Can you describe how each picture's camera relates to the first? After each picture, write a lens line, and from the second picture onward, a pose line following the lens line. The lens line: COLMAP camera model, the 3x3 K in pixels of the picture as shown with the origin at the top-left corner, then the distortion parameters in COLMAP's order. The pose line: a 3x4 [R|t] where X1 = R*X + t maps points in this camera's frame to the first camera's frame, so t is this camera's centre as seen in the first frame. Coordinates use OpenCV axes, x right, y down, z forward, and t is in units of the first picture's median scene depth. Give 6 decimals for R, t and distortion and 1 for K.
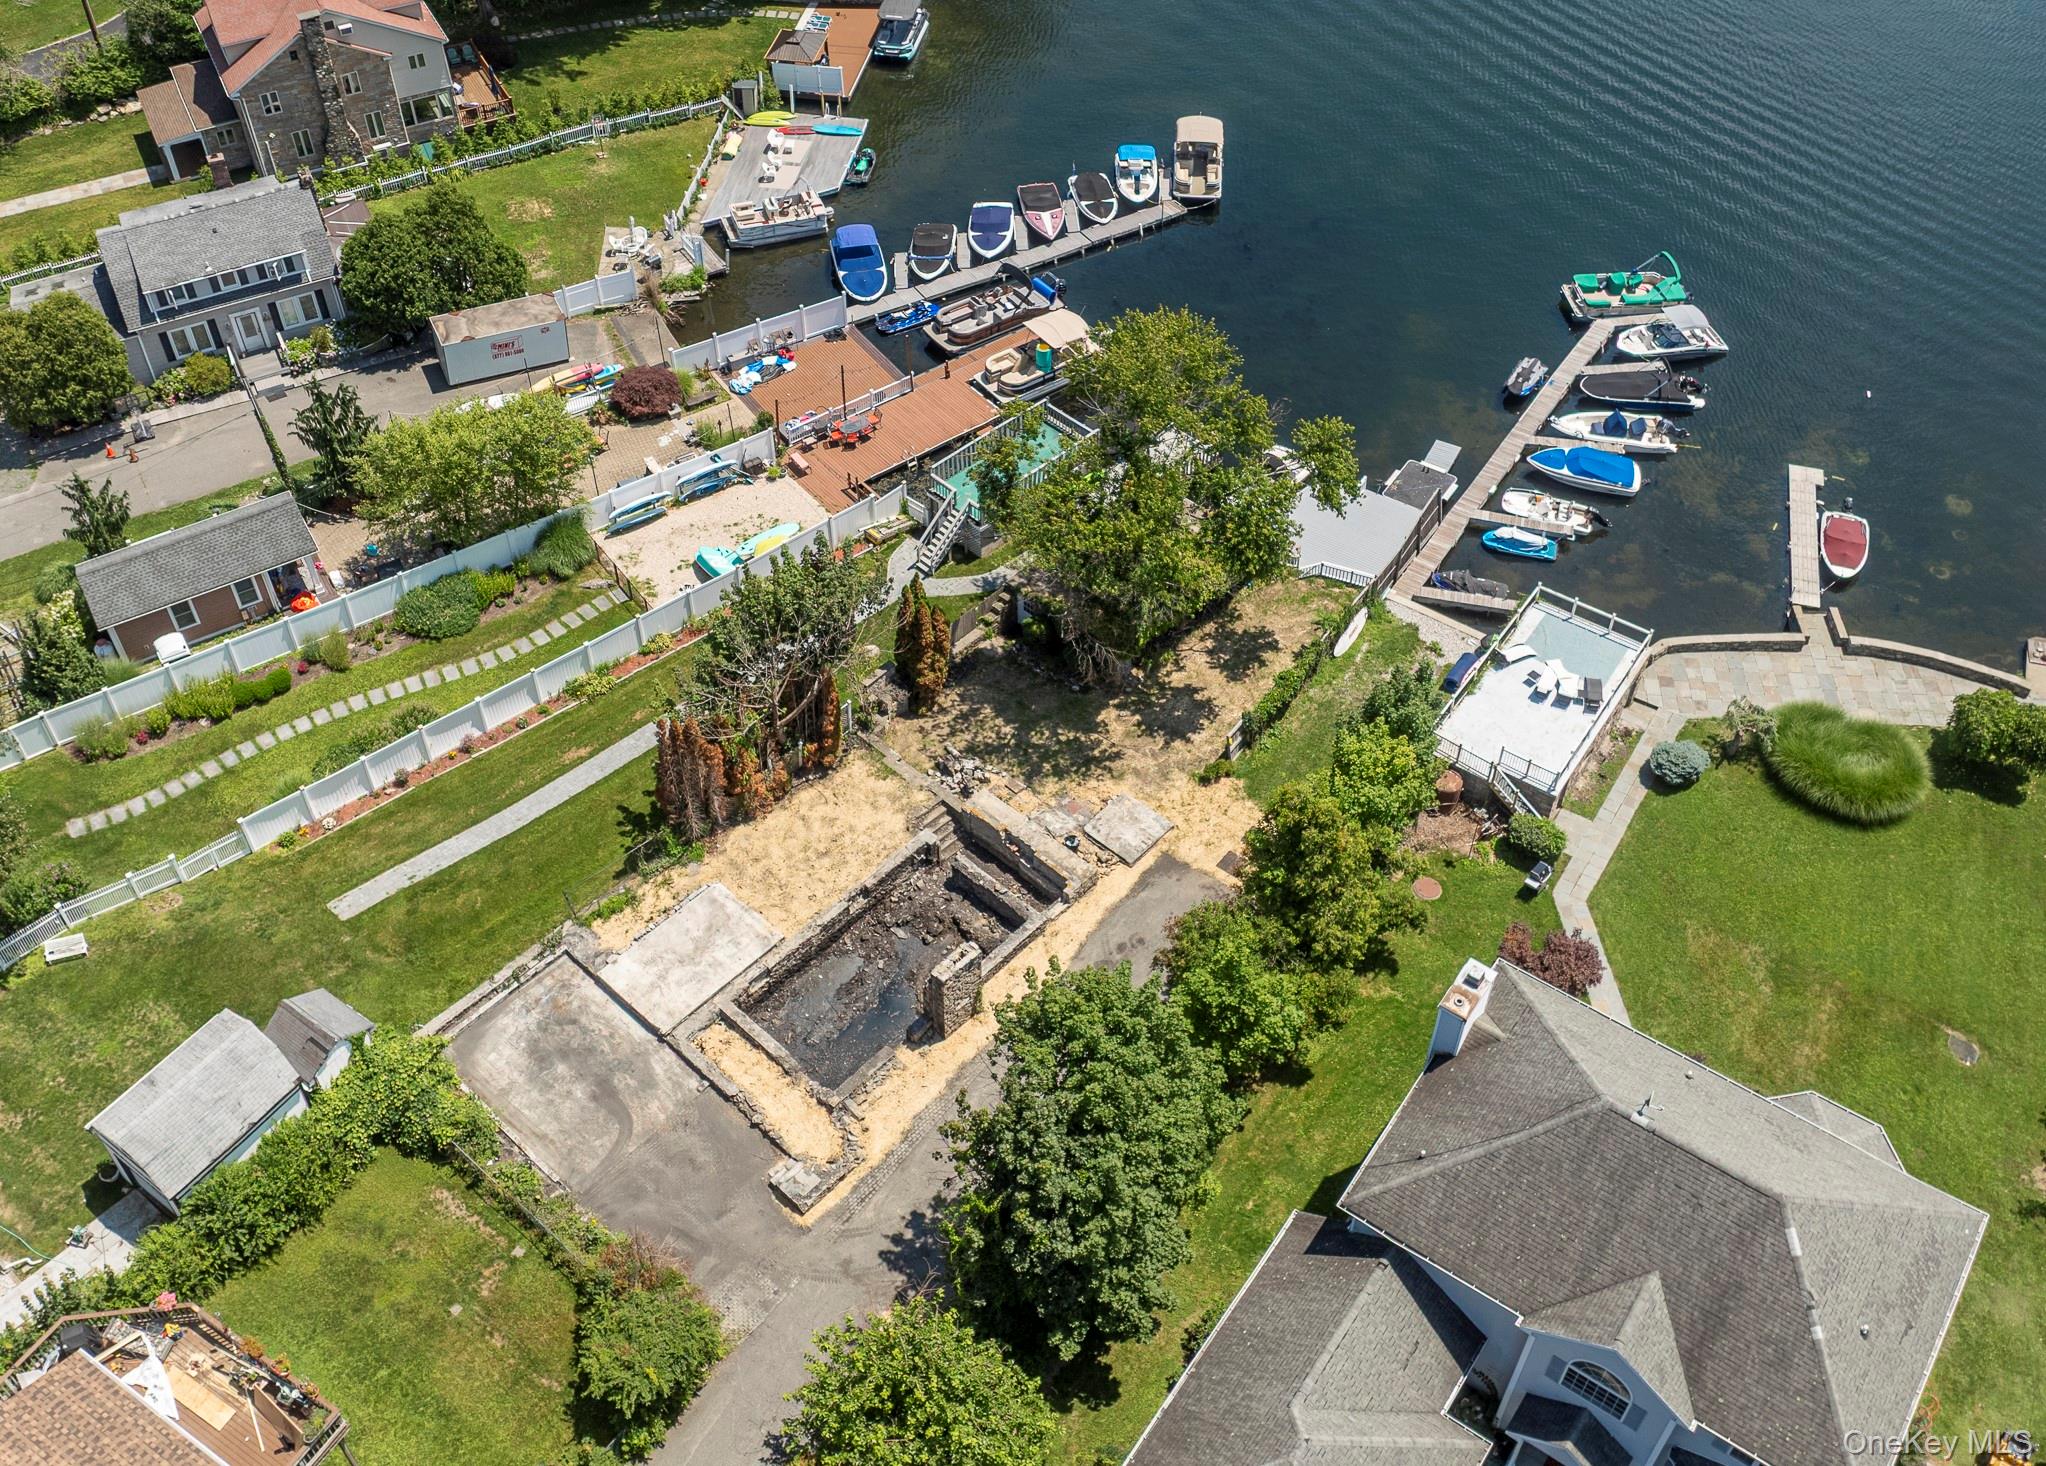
lens RADIAL K [[1898.3, 0, 1035.0], [0, 1898.3, 626.3], [0, 0, 1]] dist [-0.020207, -0.048573]
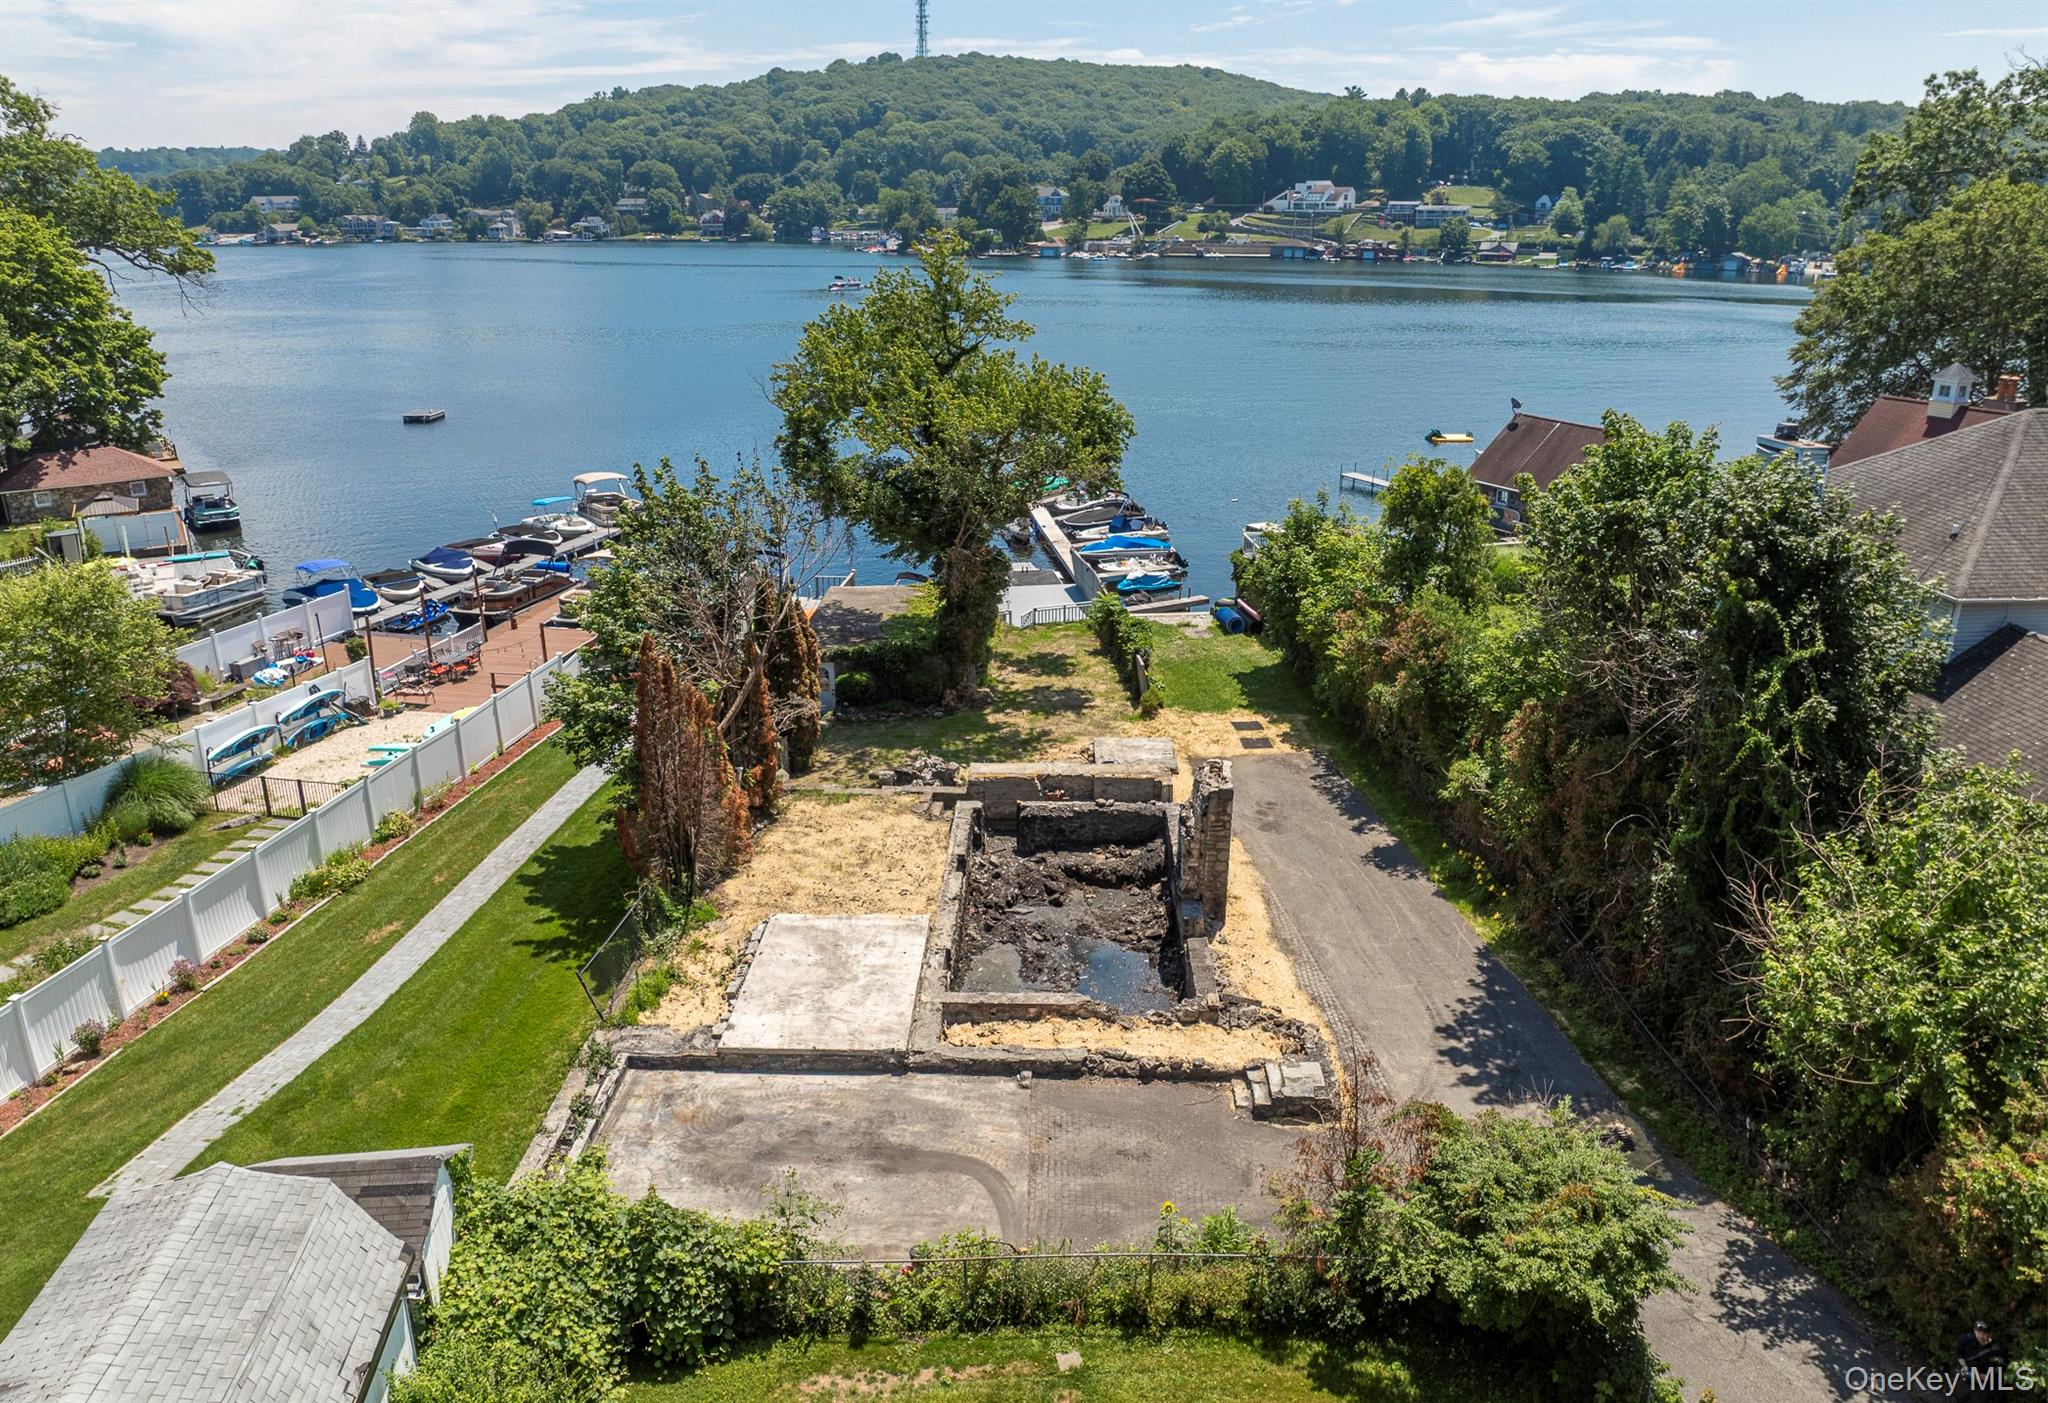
lens RADIAL K [[1447.4, 0, 1023.1], [0, 1447.4, 719.2], [0, 0, 1]] dist [-0.042555, 0.007931]
pose [[0.753247, -0.227092, 0.617290, -0.318108], [0.464726, 0.847896, -0.255152, 0.198262], [-0.465455, 0.479064, 0.744211, 0.474871]]
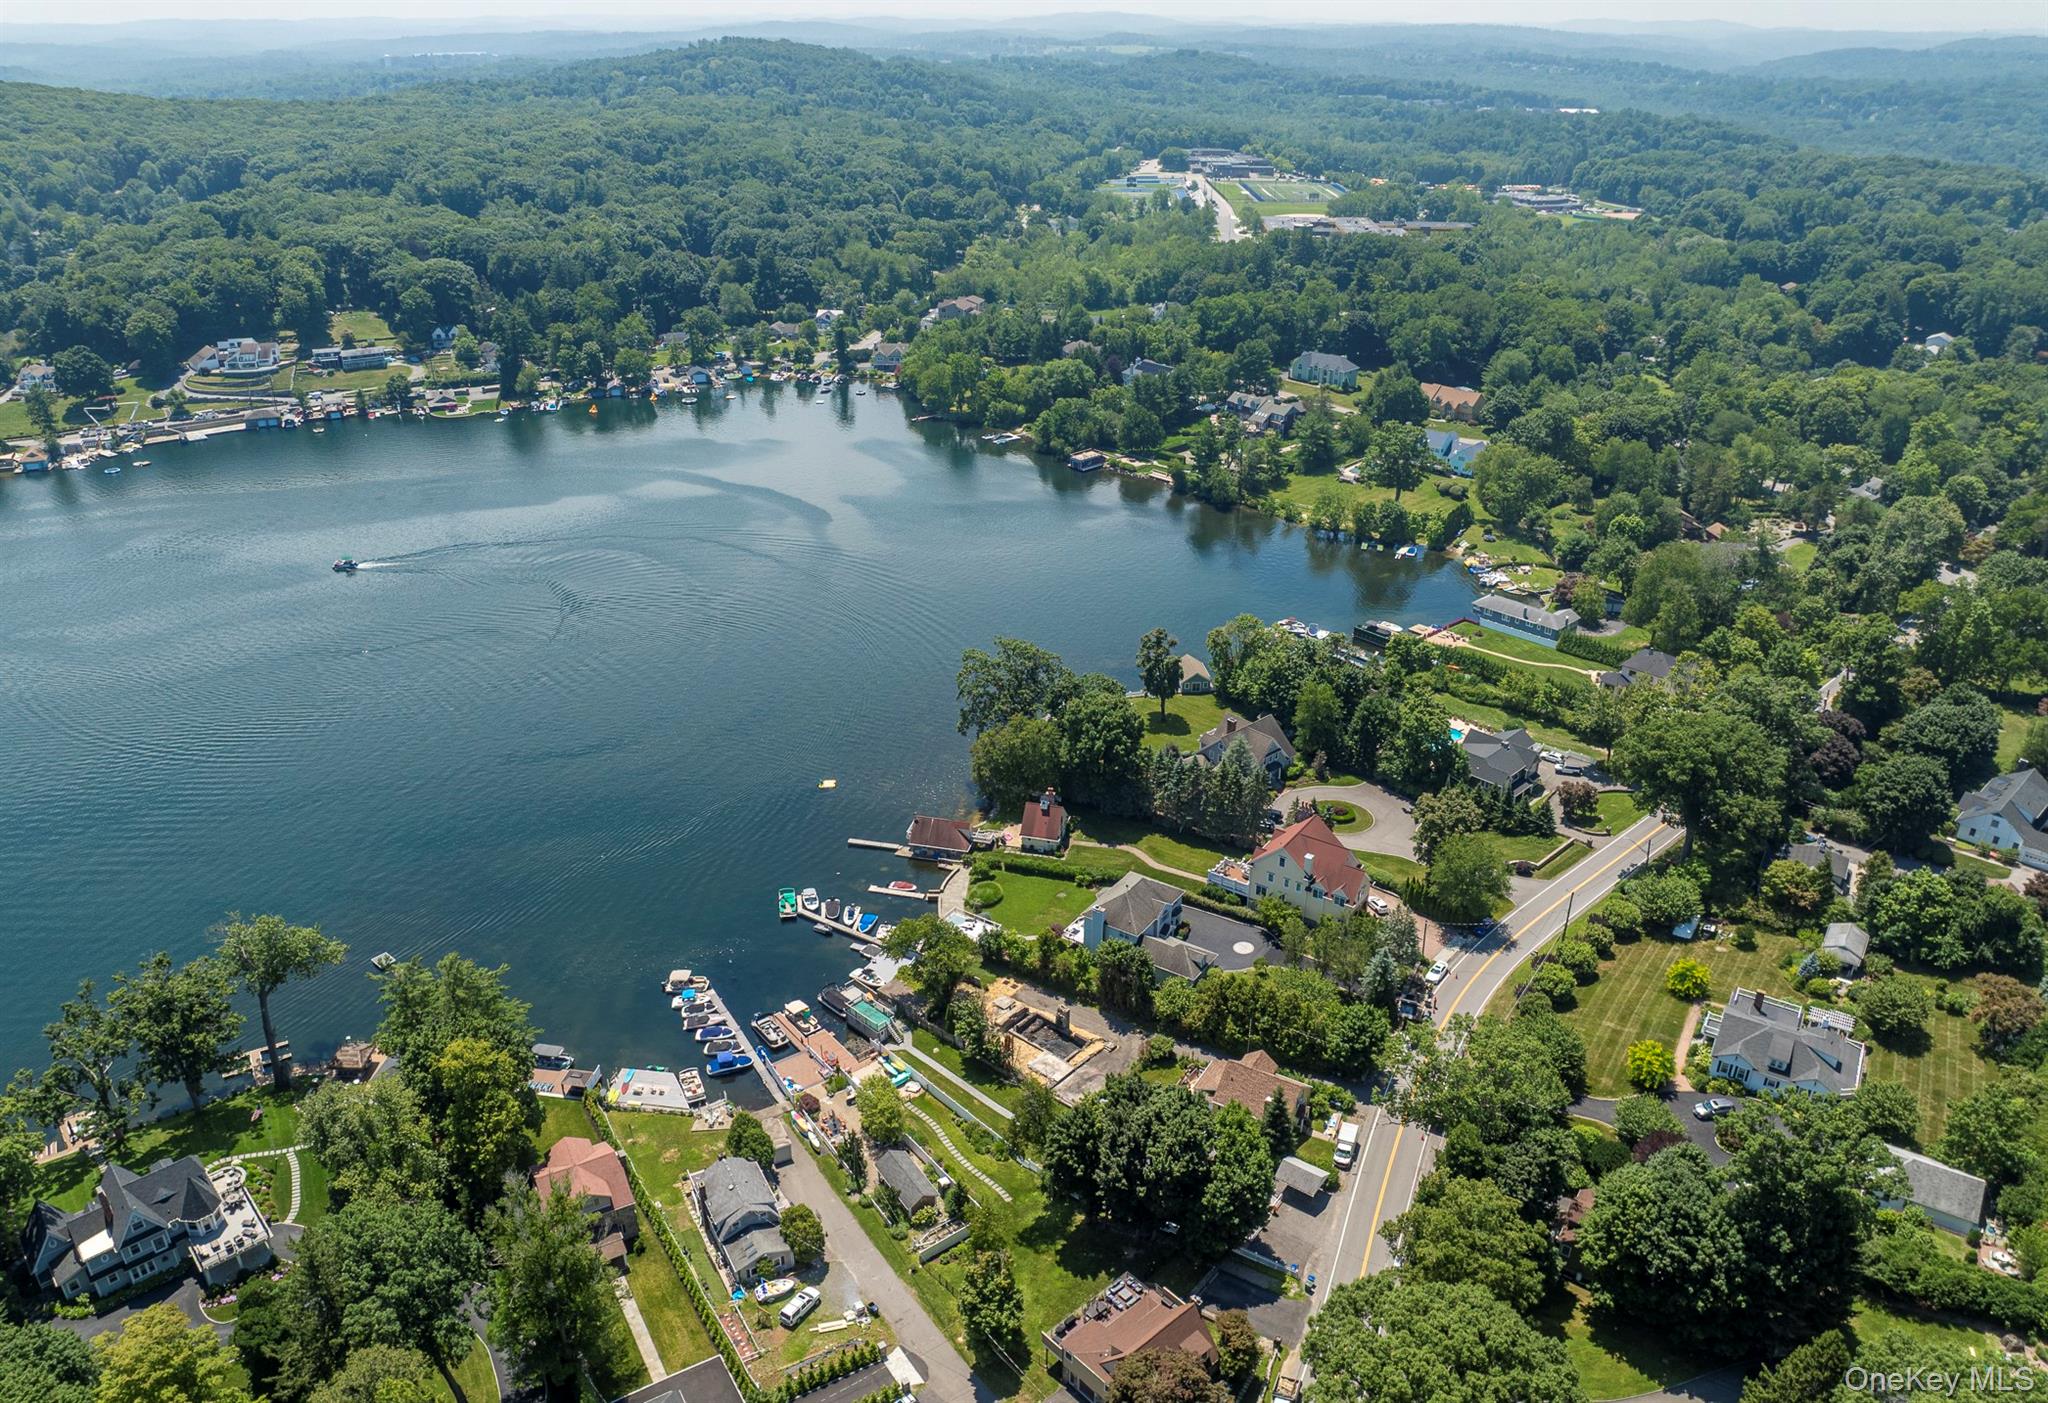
lens RADIAL K [[1447.4, 0, 1030.1], [0, 1447.4, 701.8], [0, 0, 1]] dist [-0.042555, 0.007931]
pose [[-0.019375, -0.439617, 0.897976, -2.038176], [0.701437, 0.634043, 0.325539, -1.054376], [-0.712468, 0.636181, 0.296079, -0.276012]]
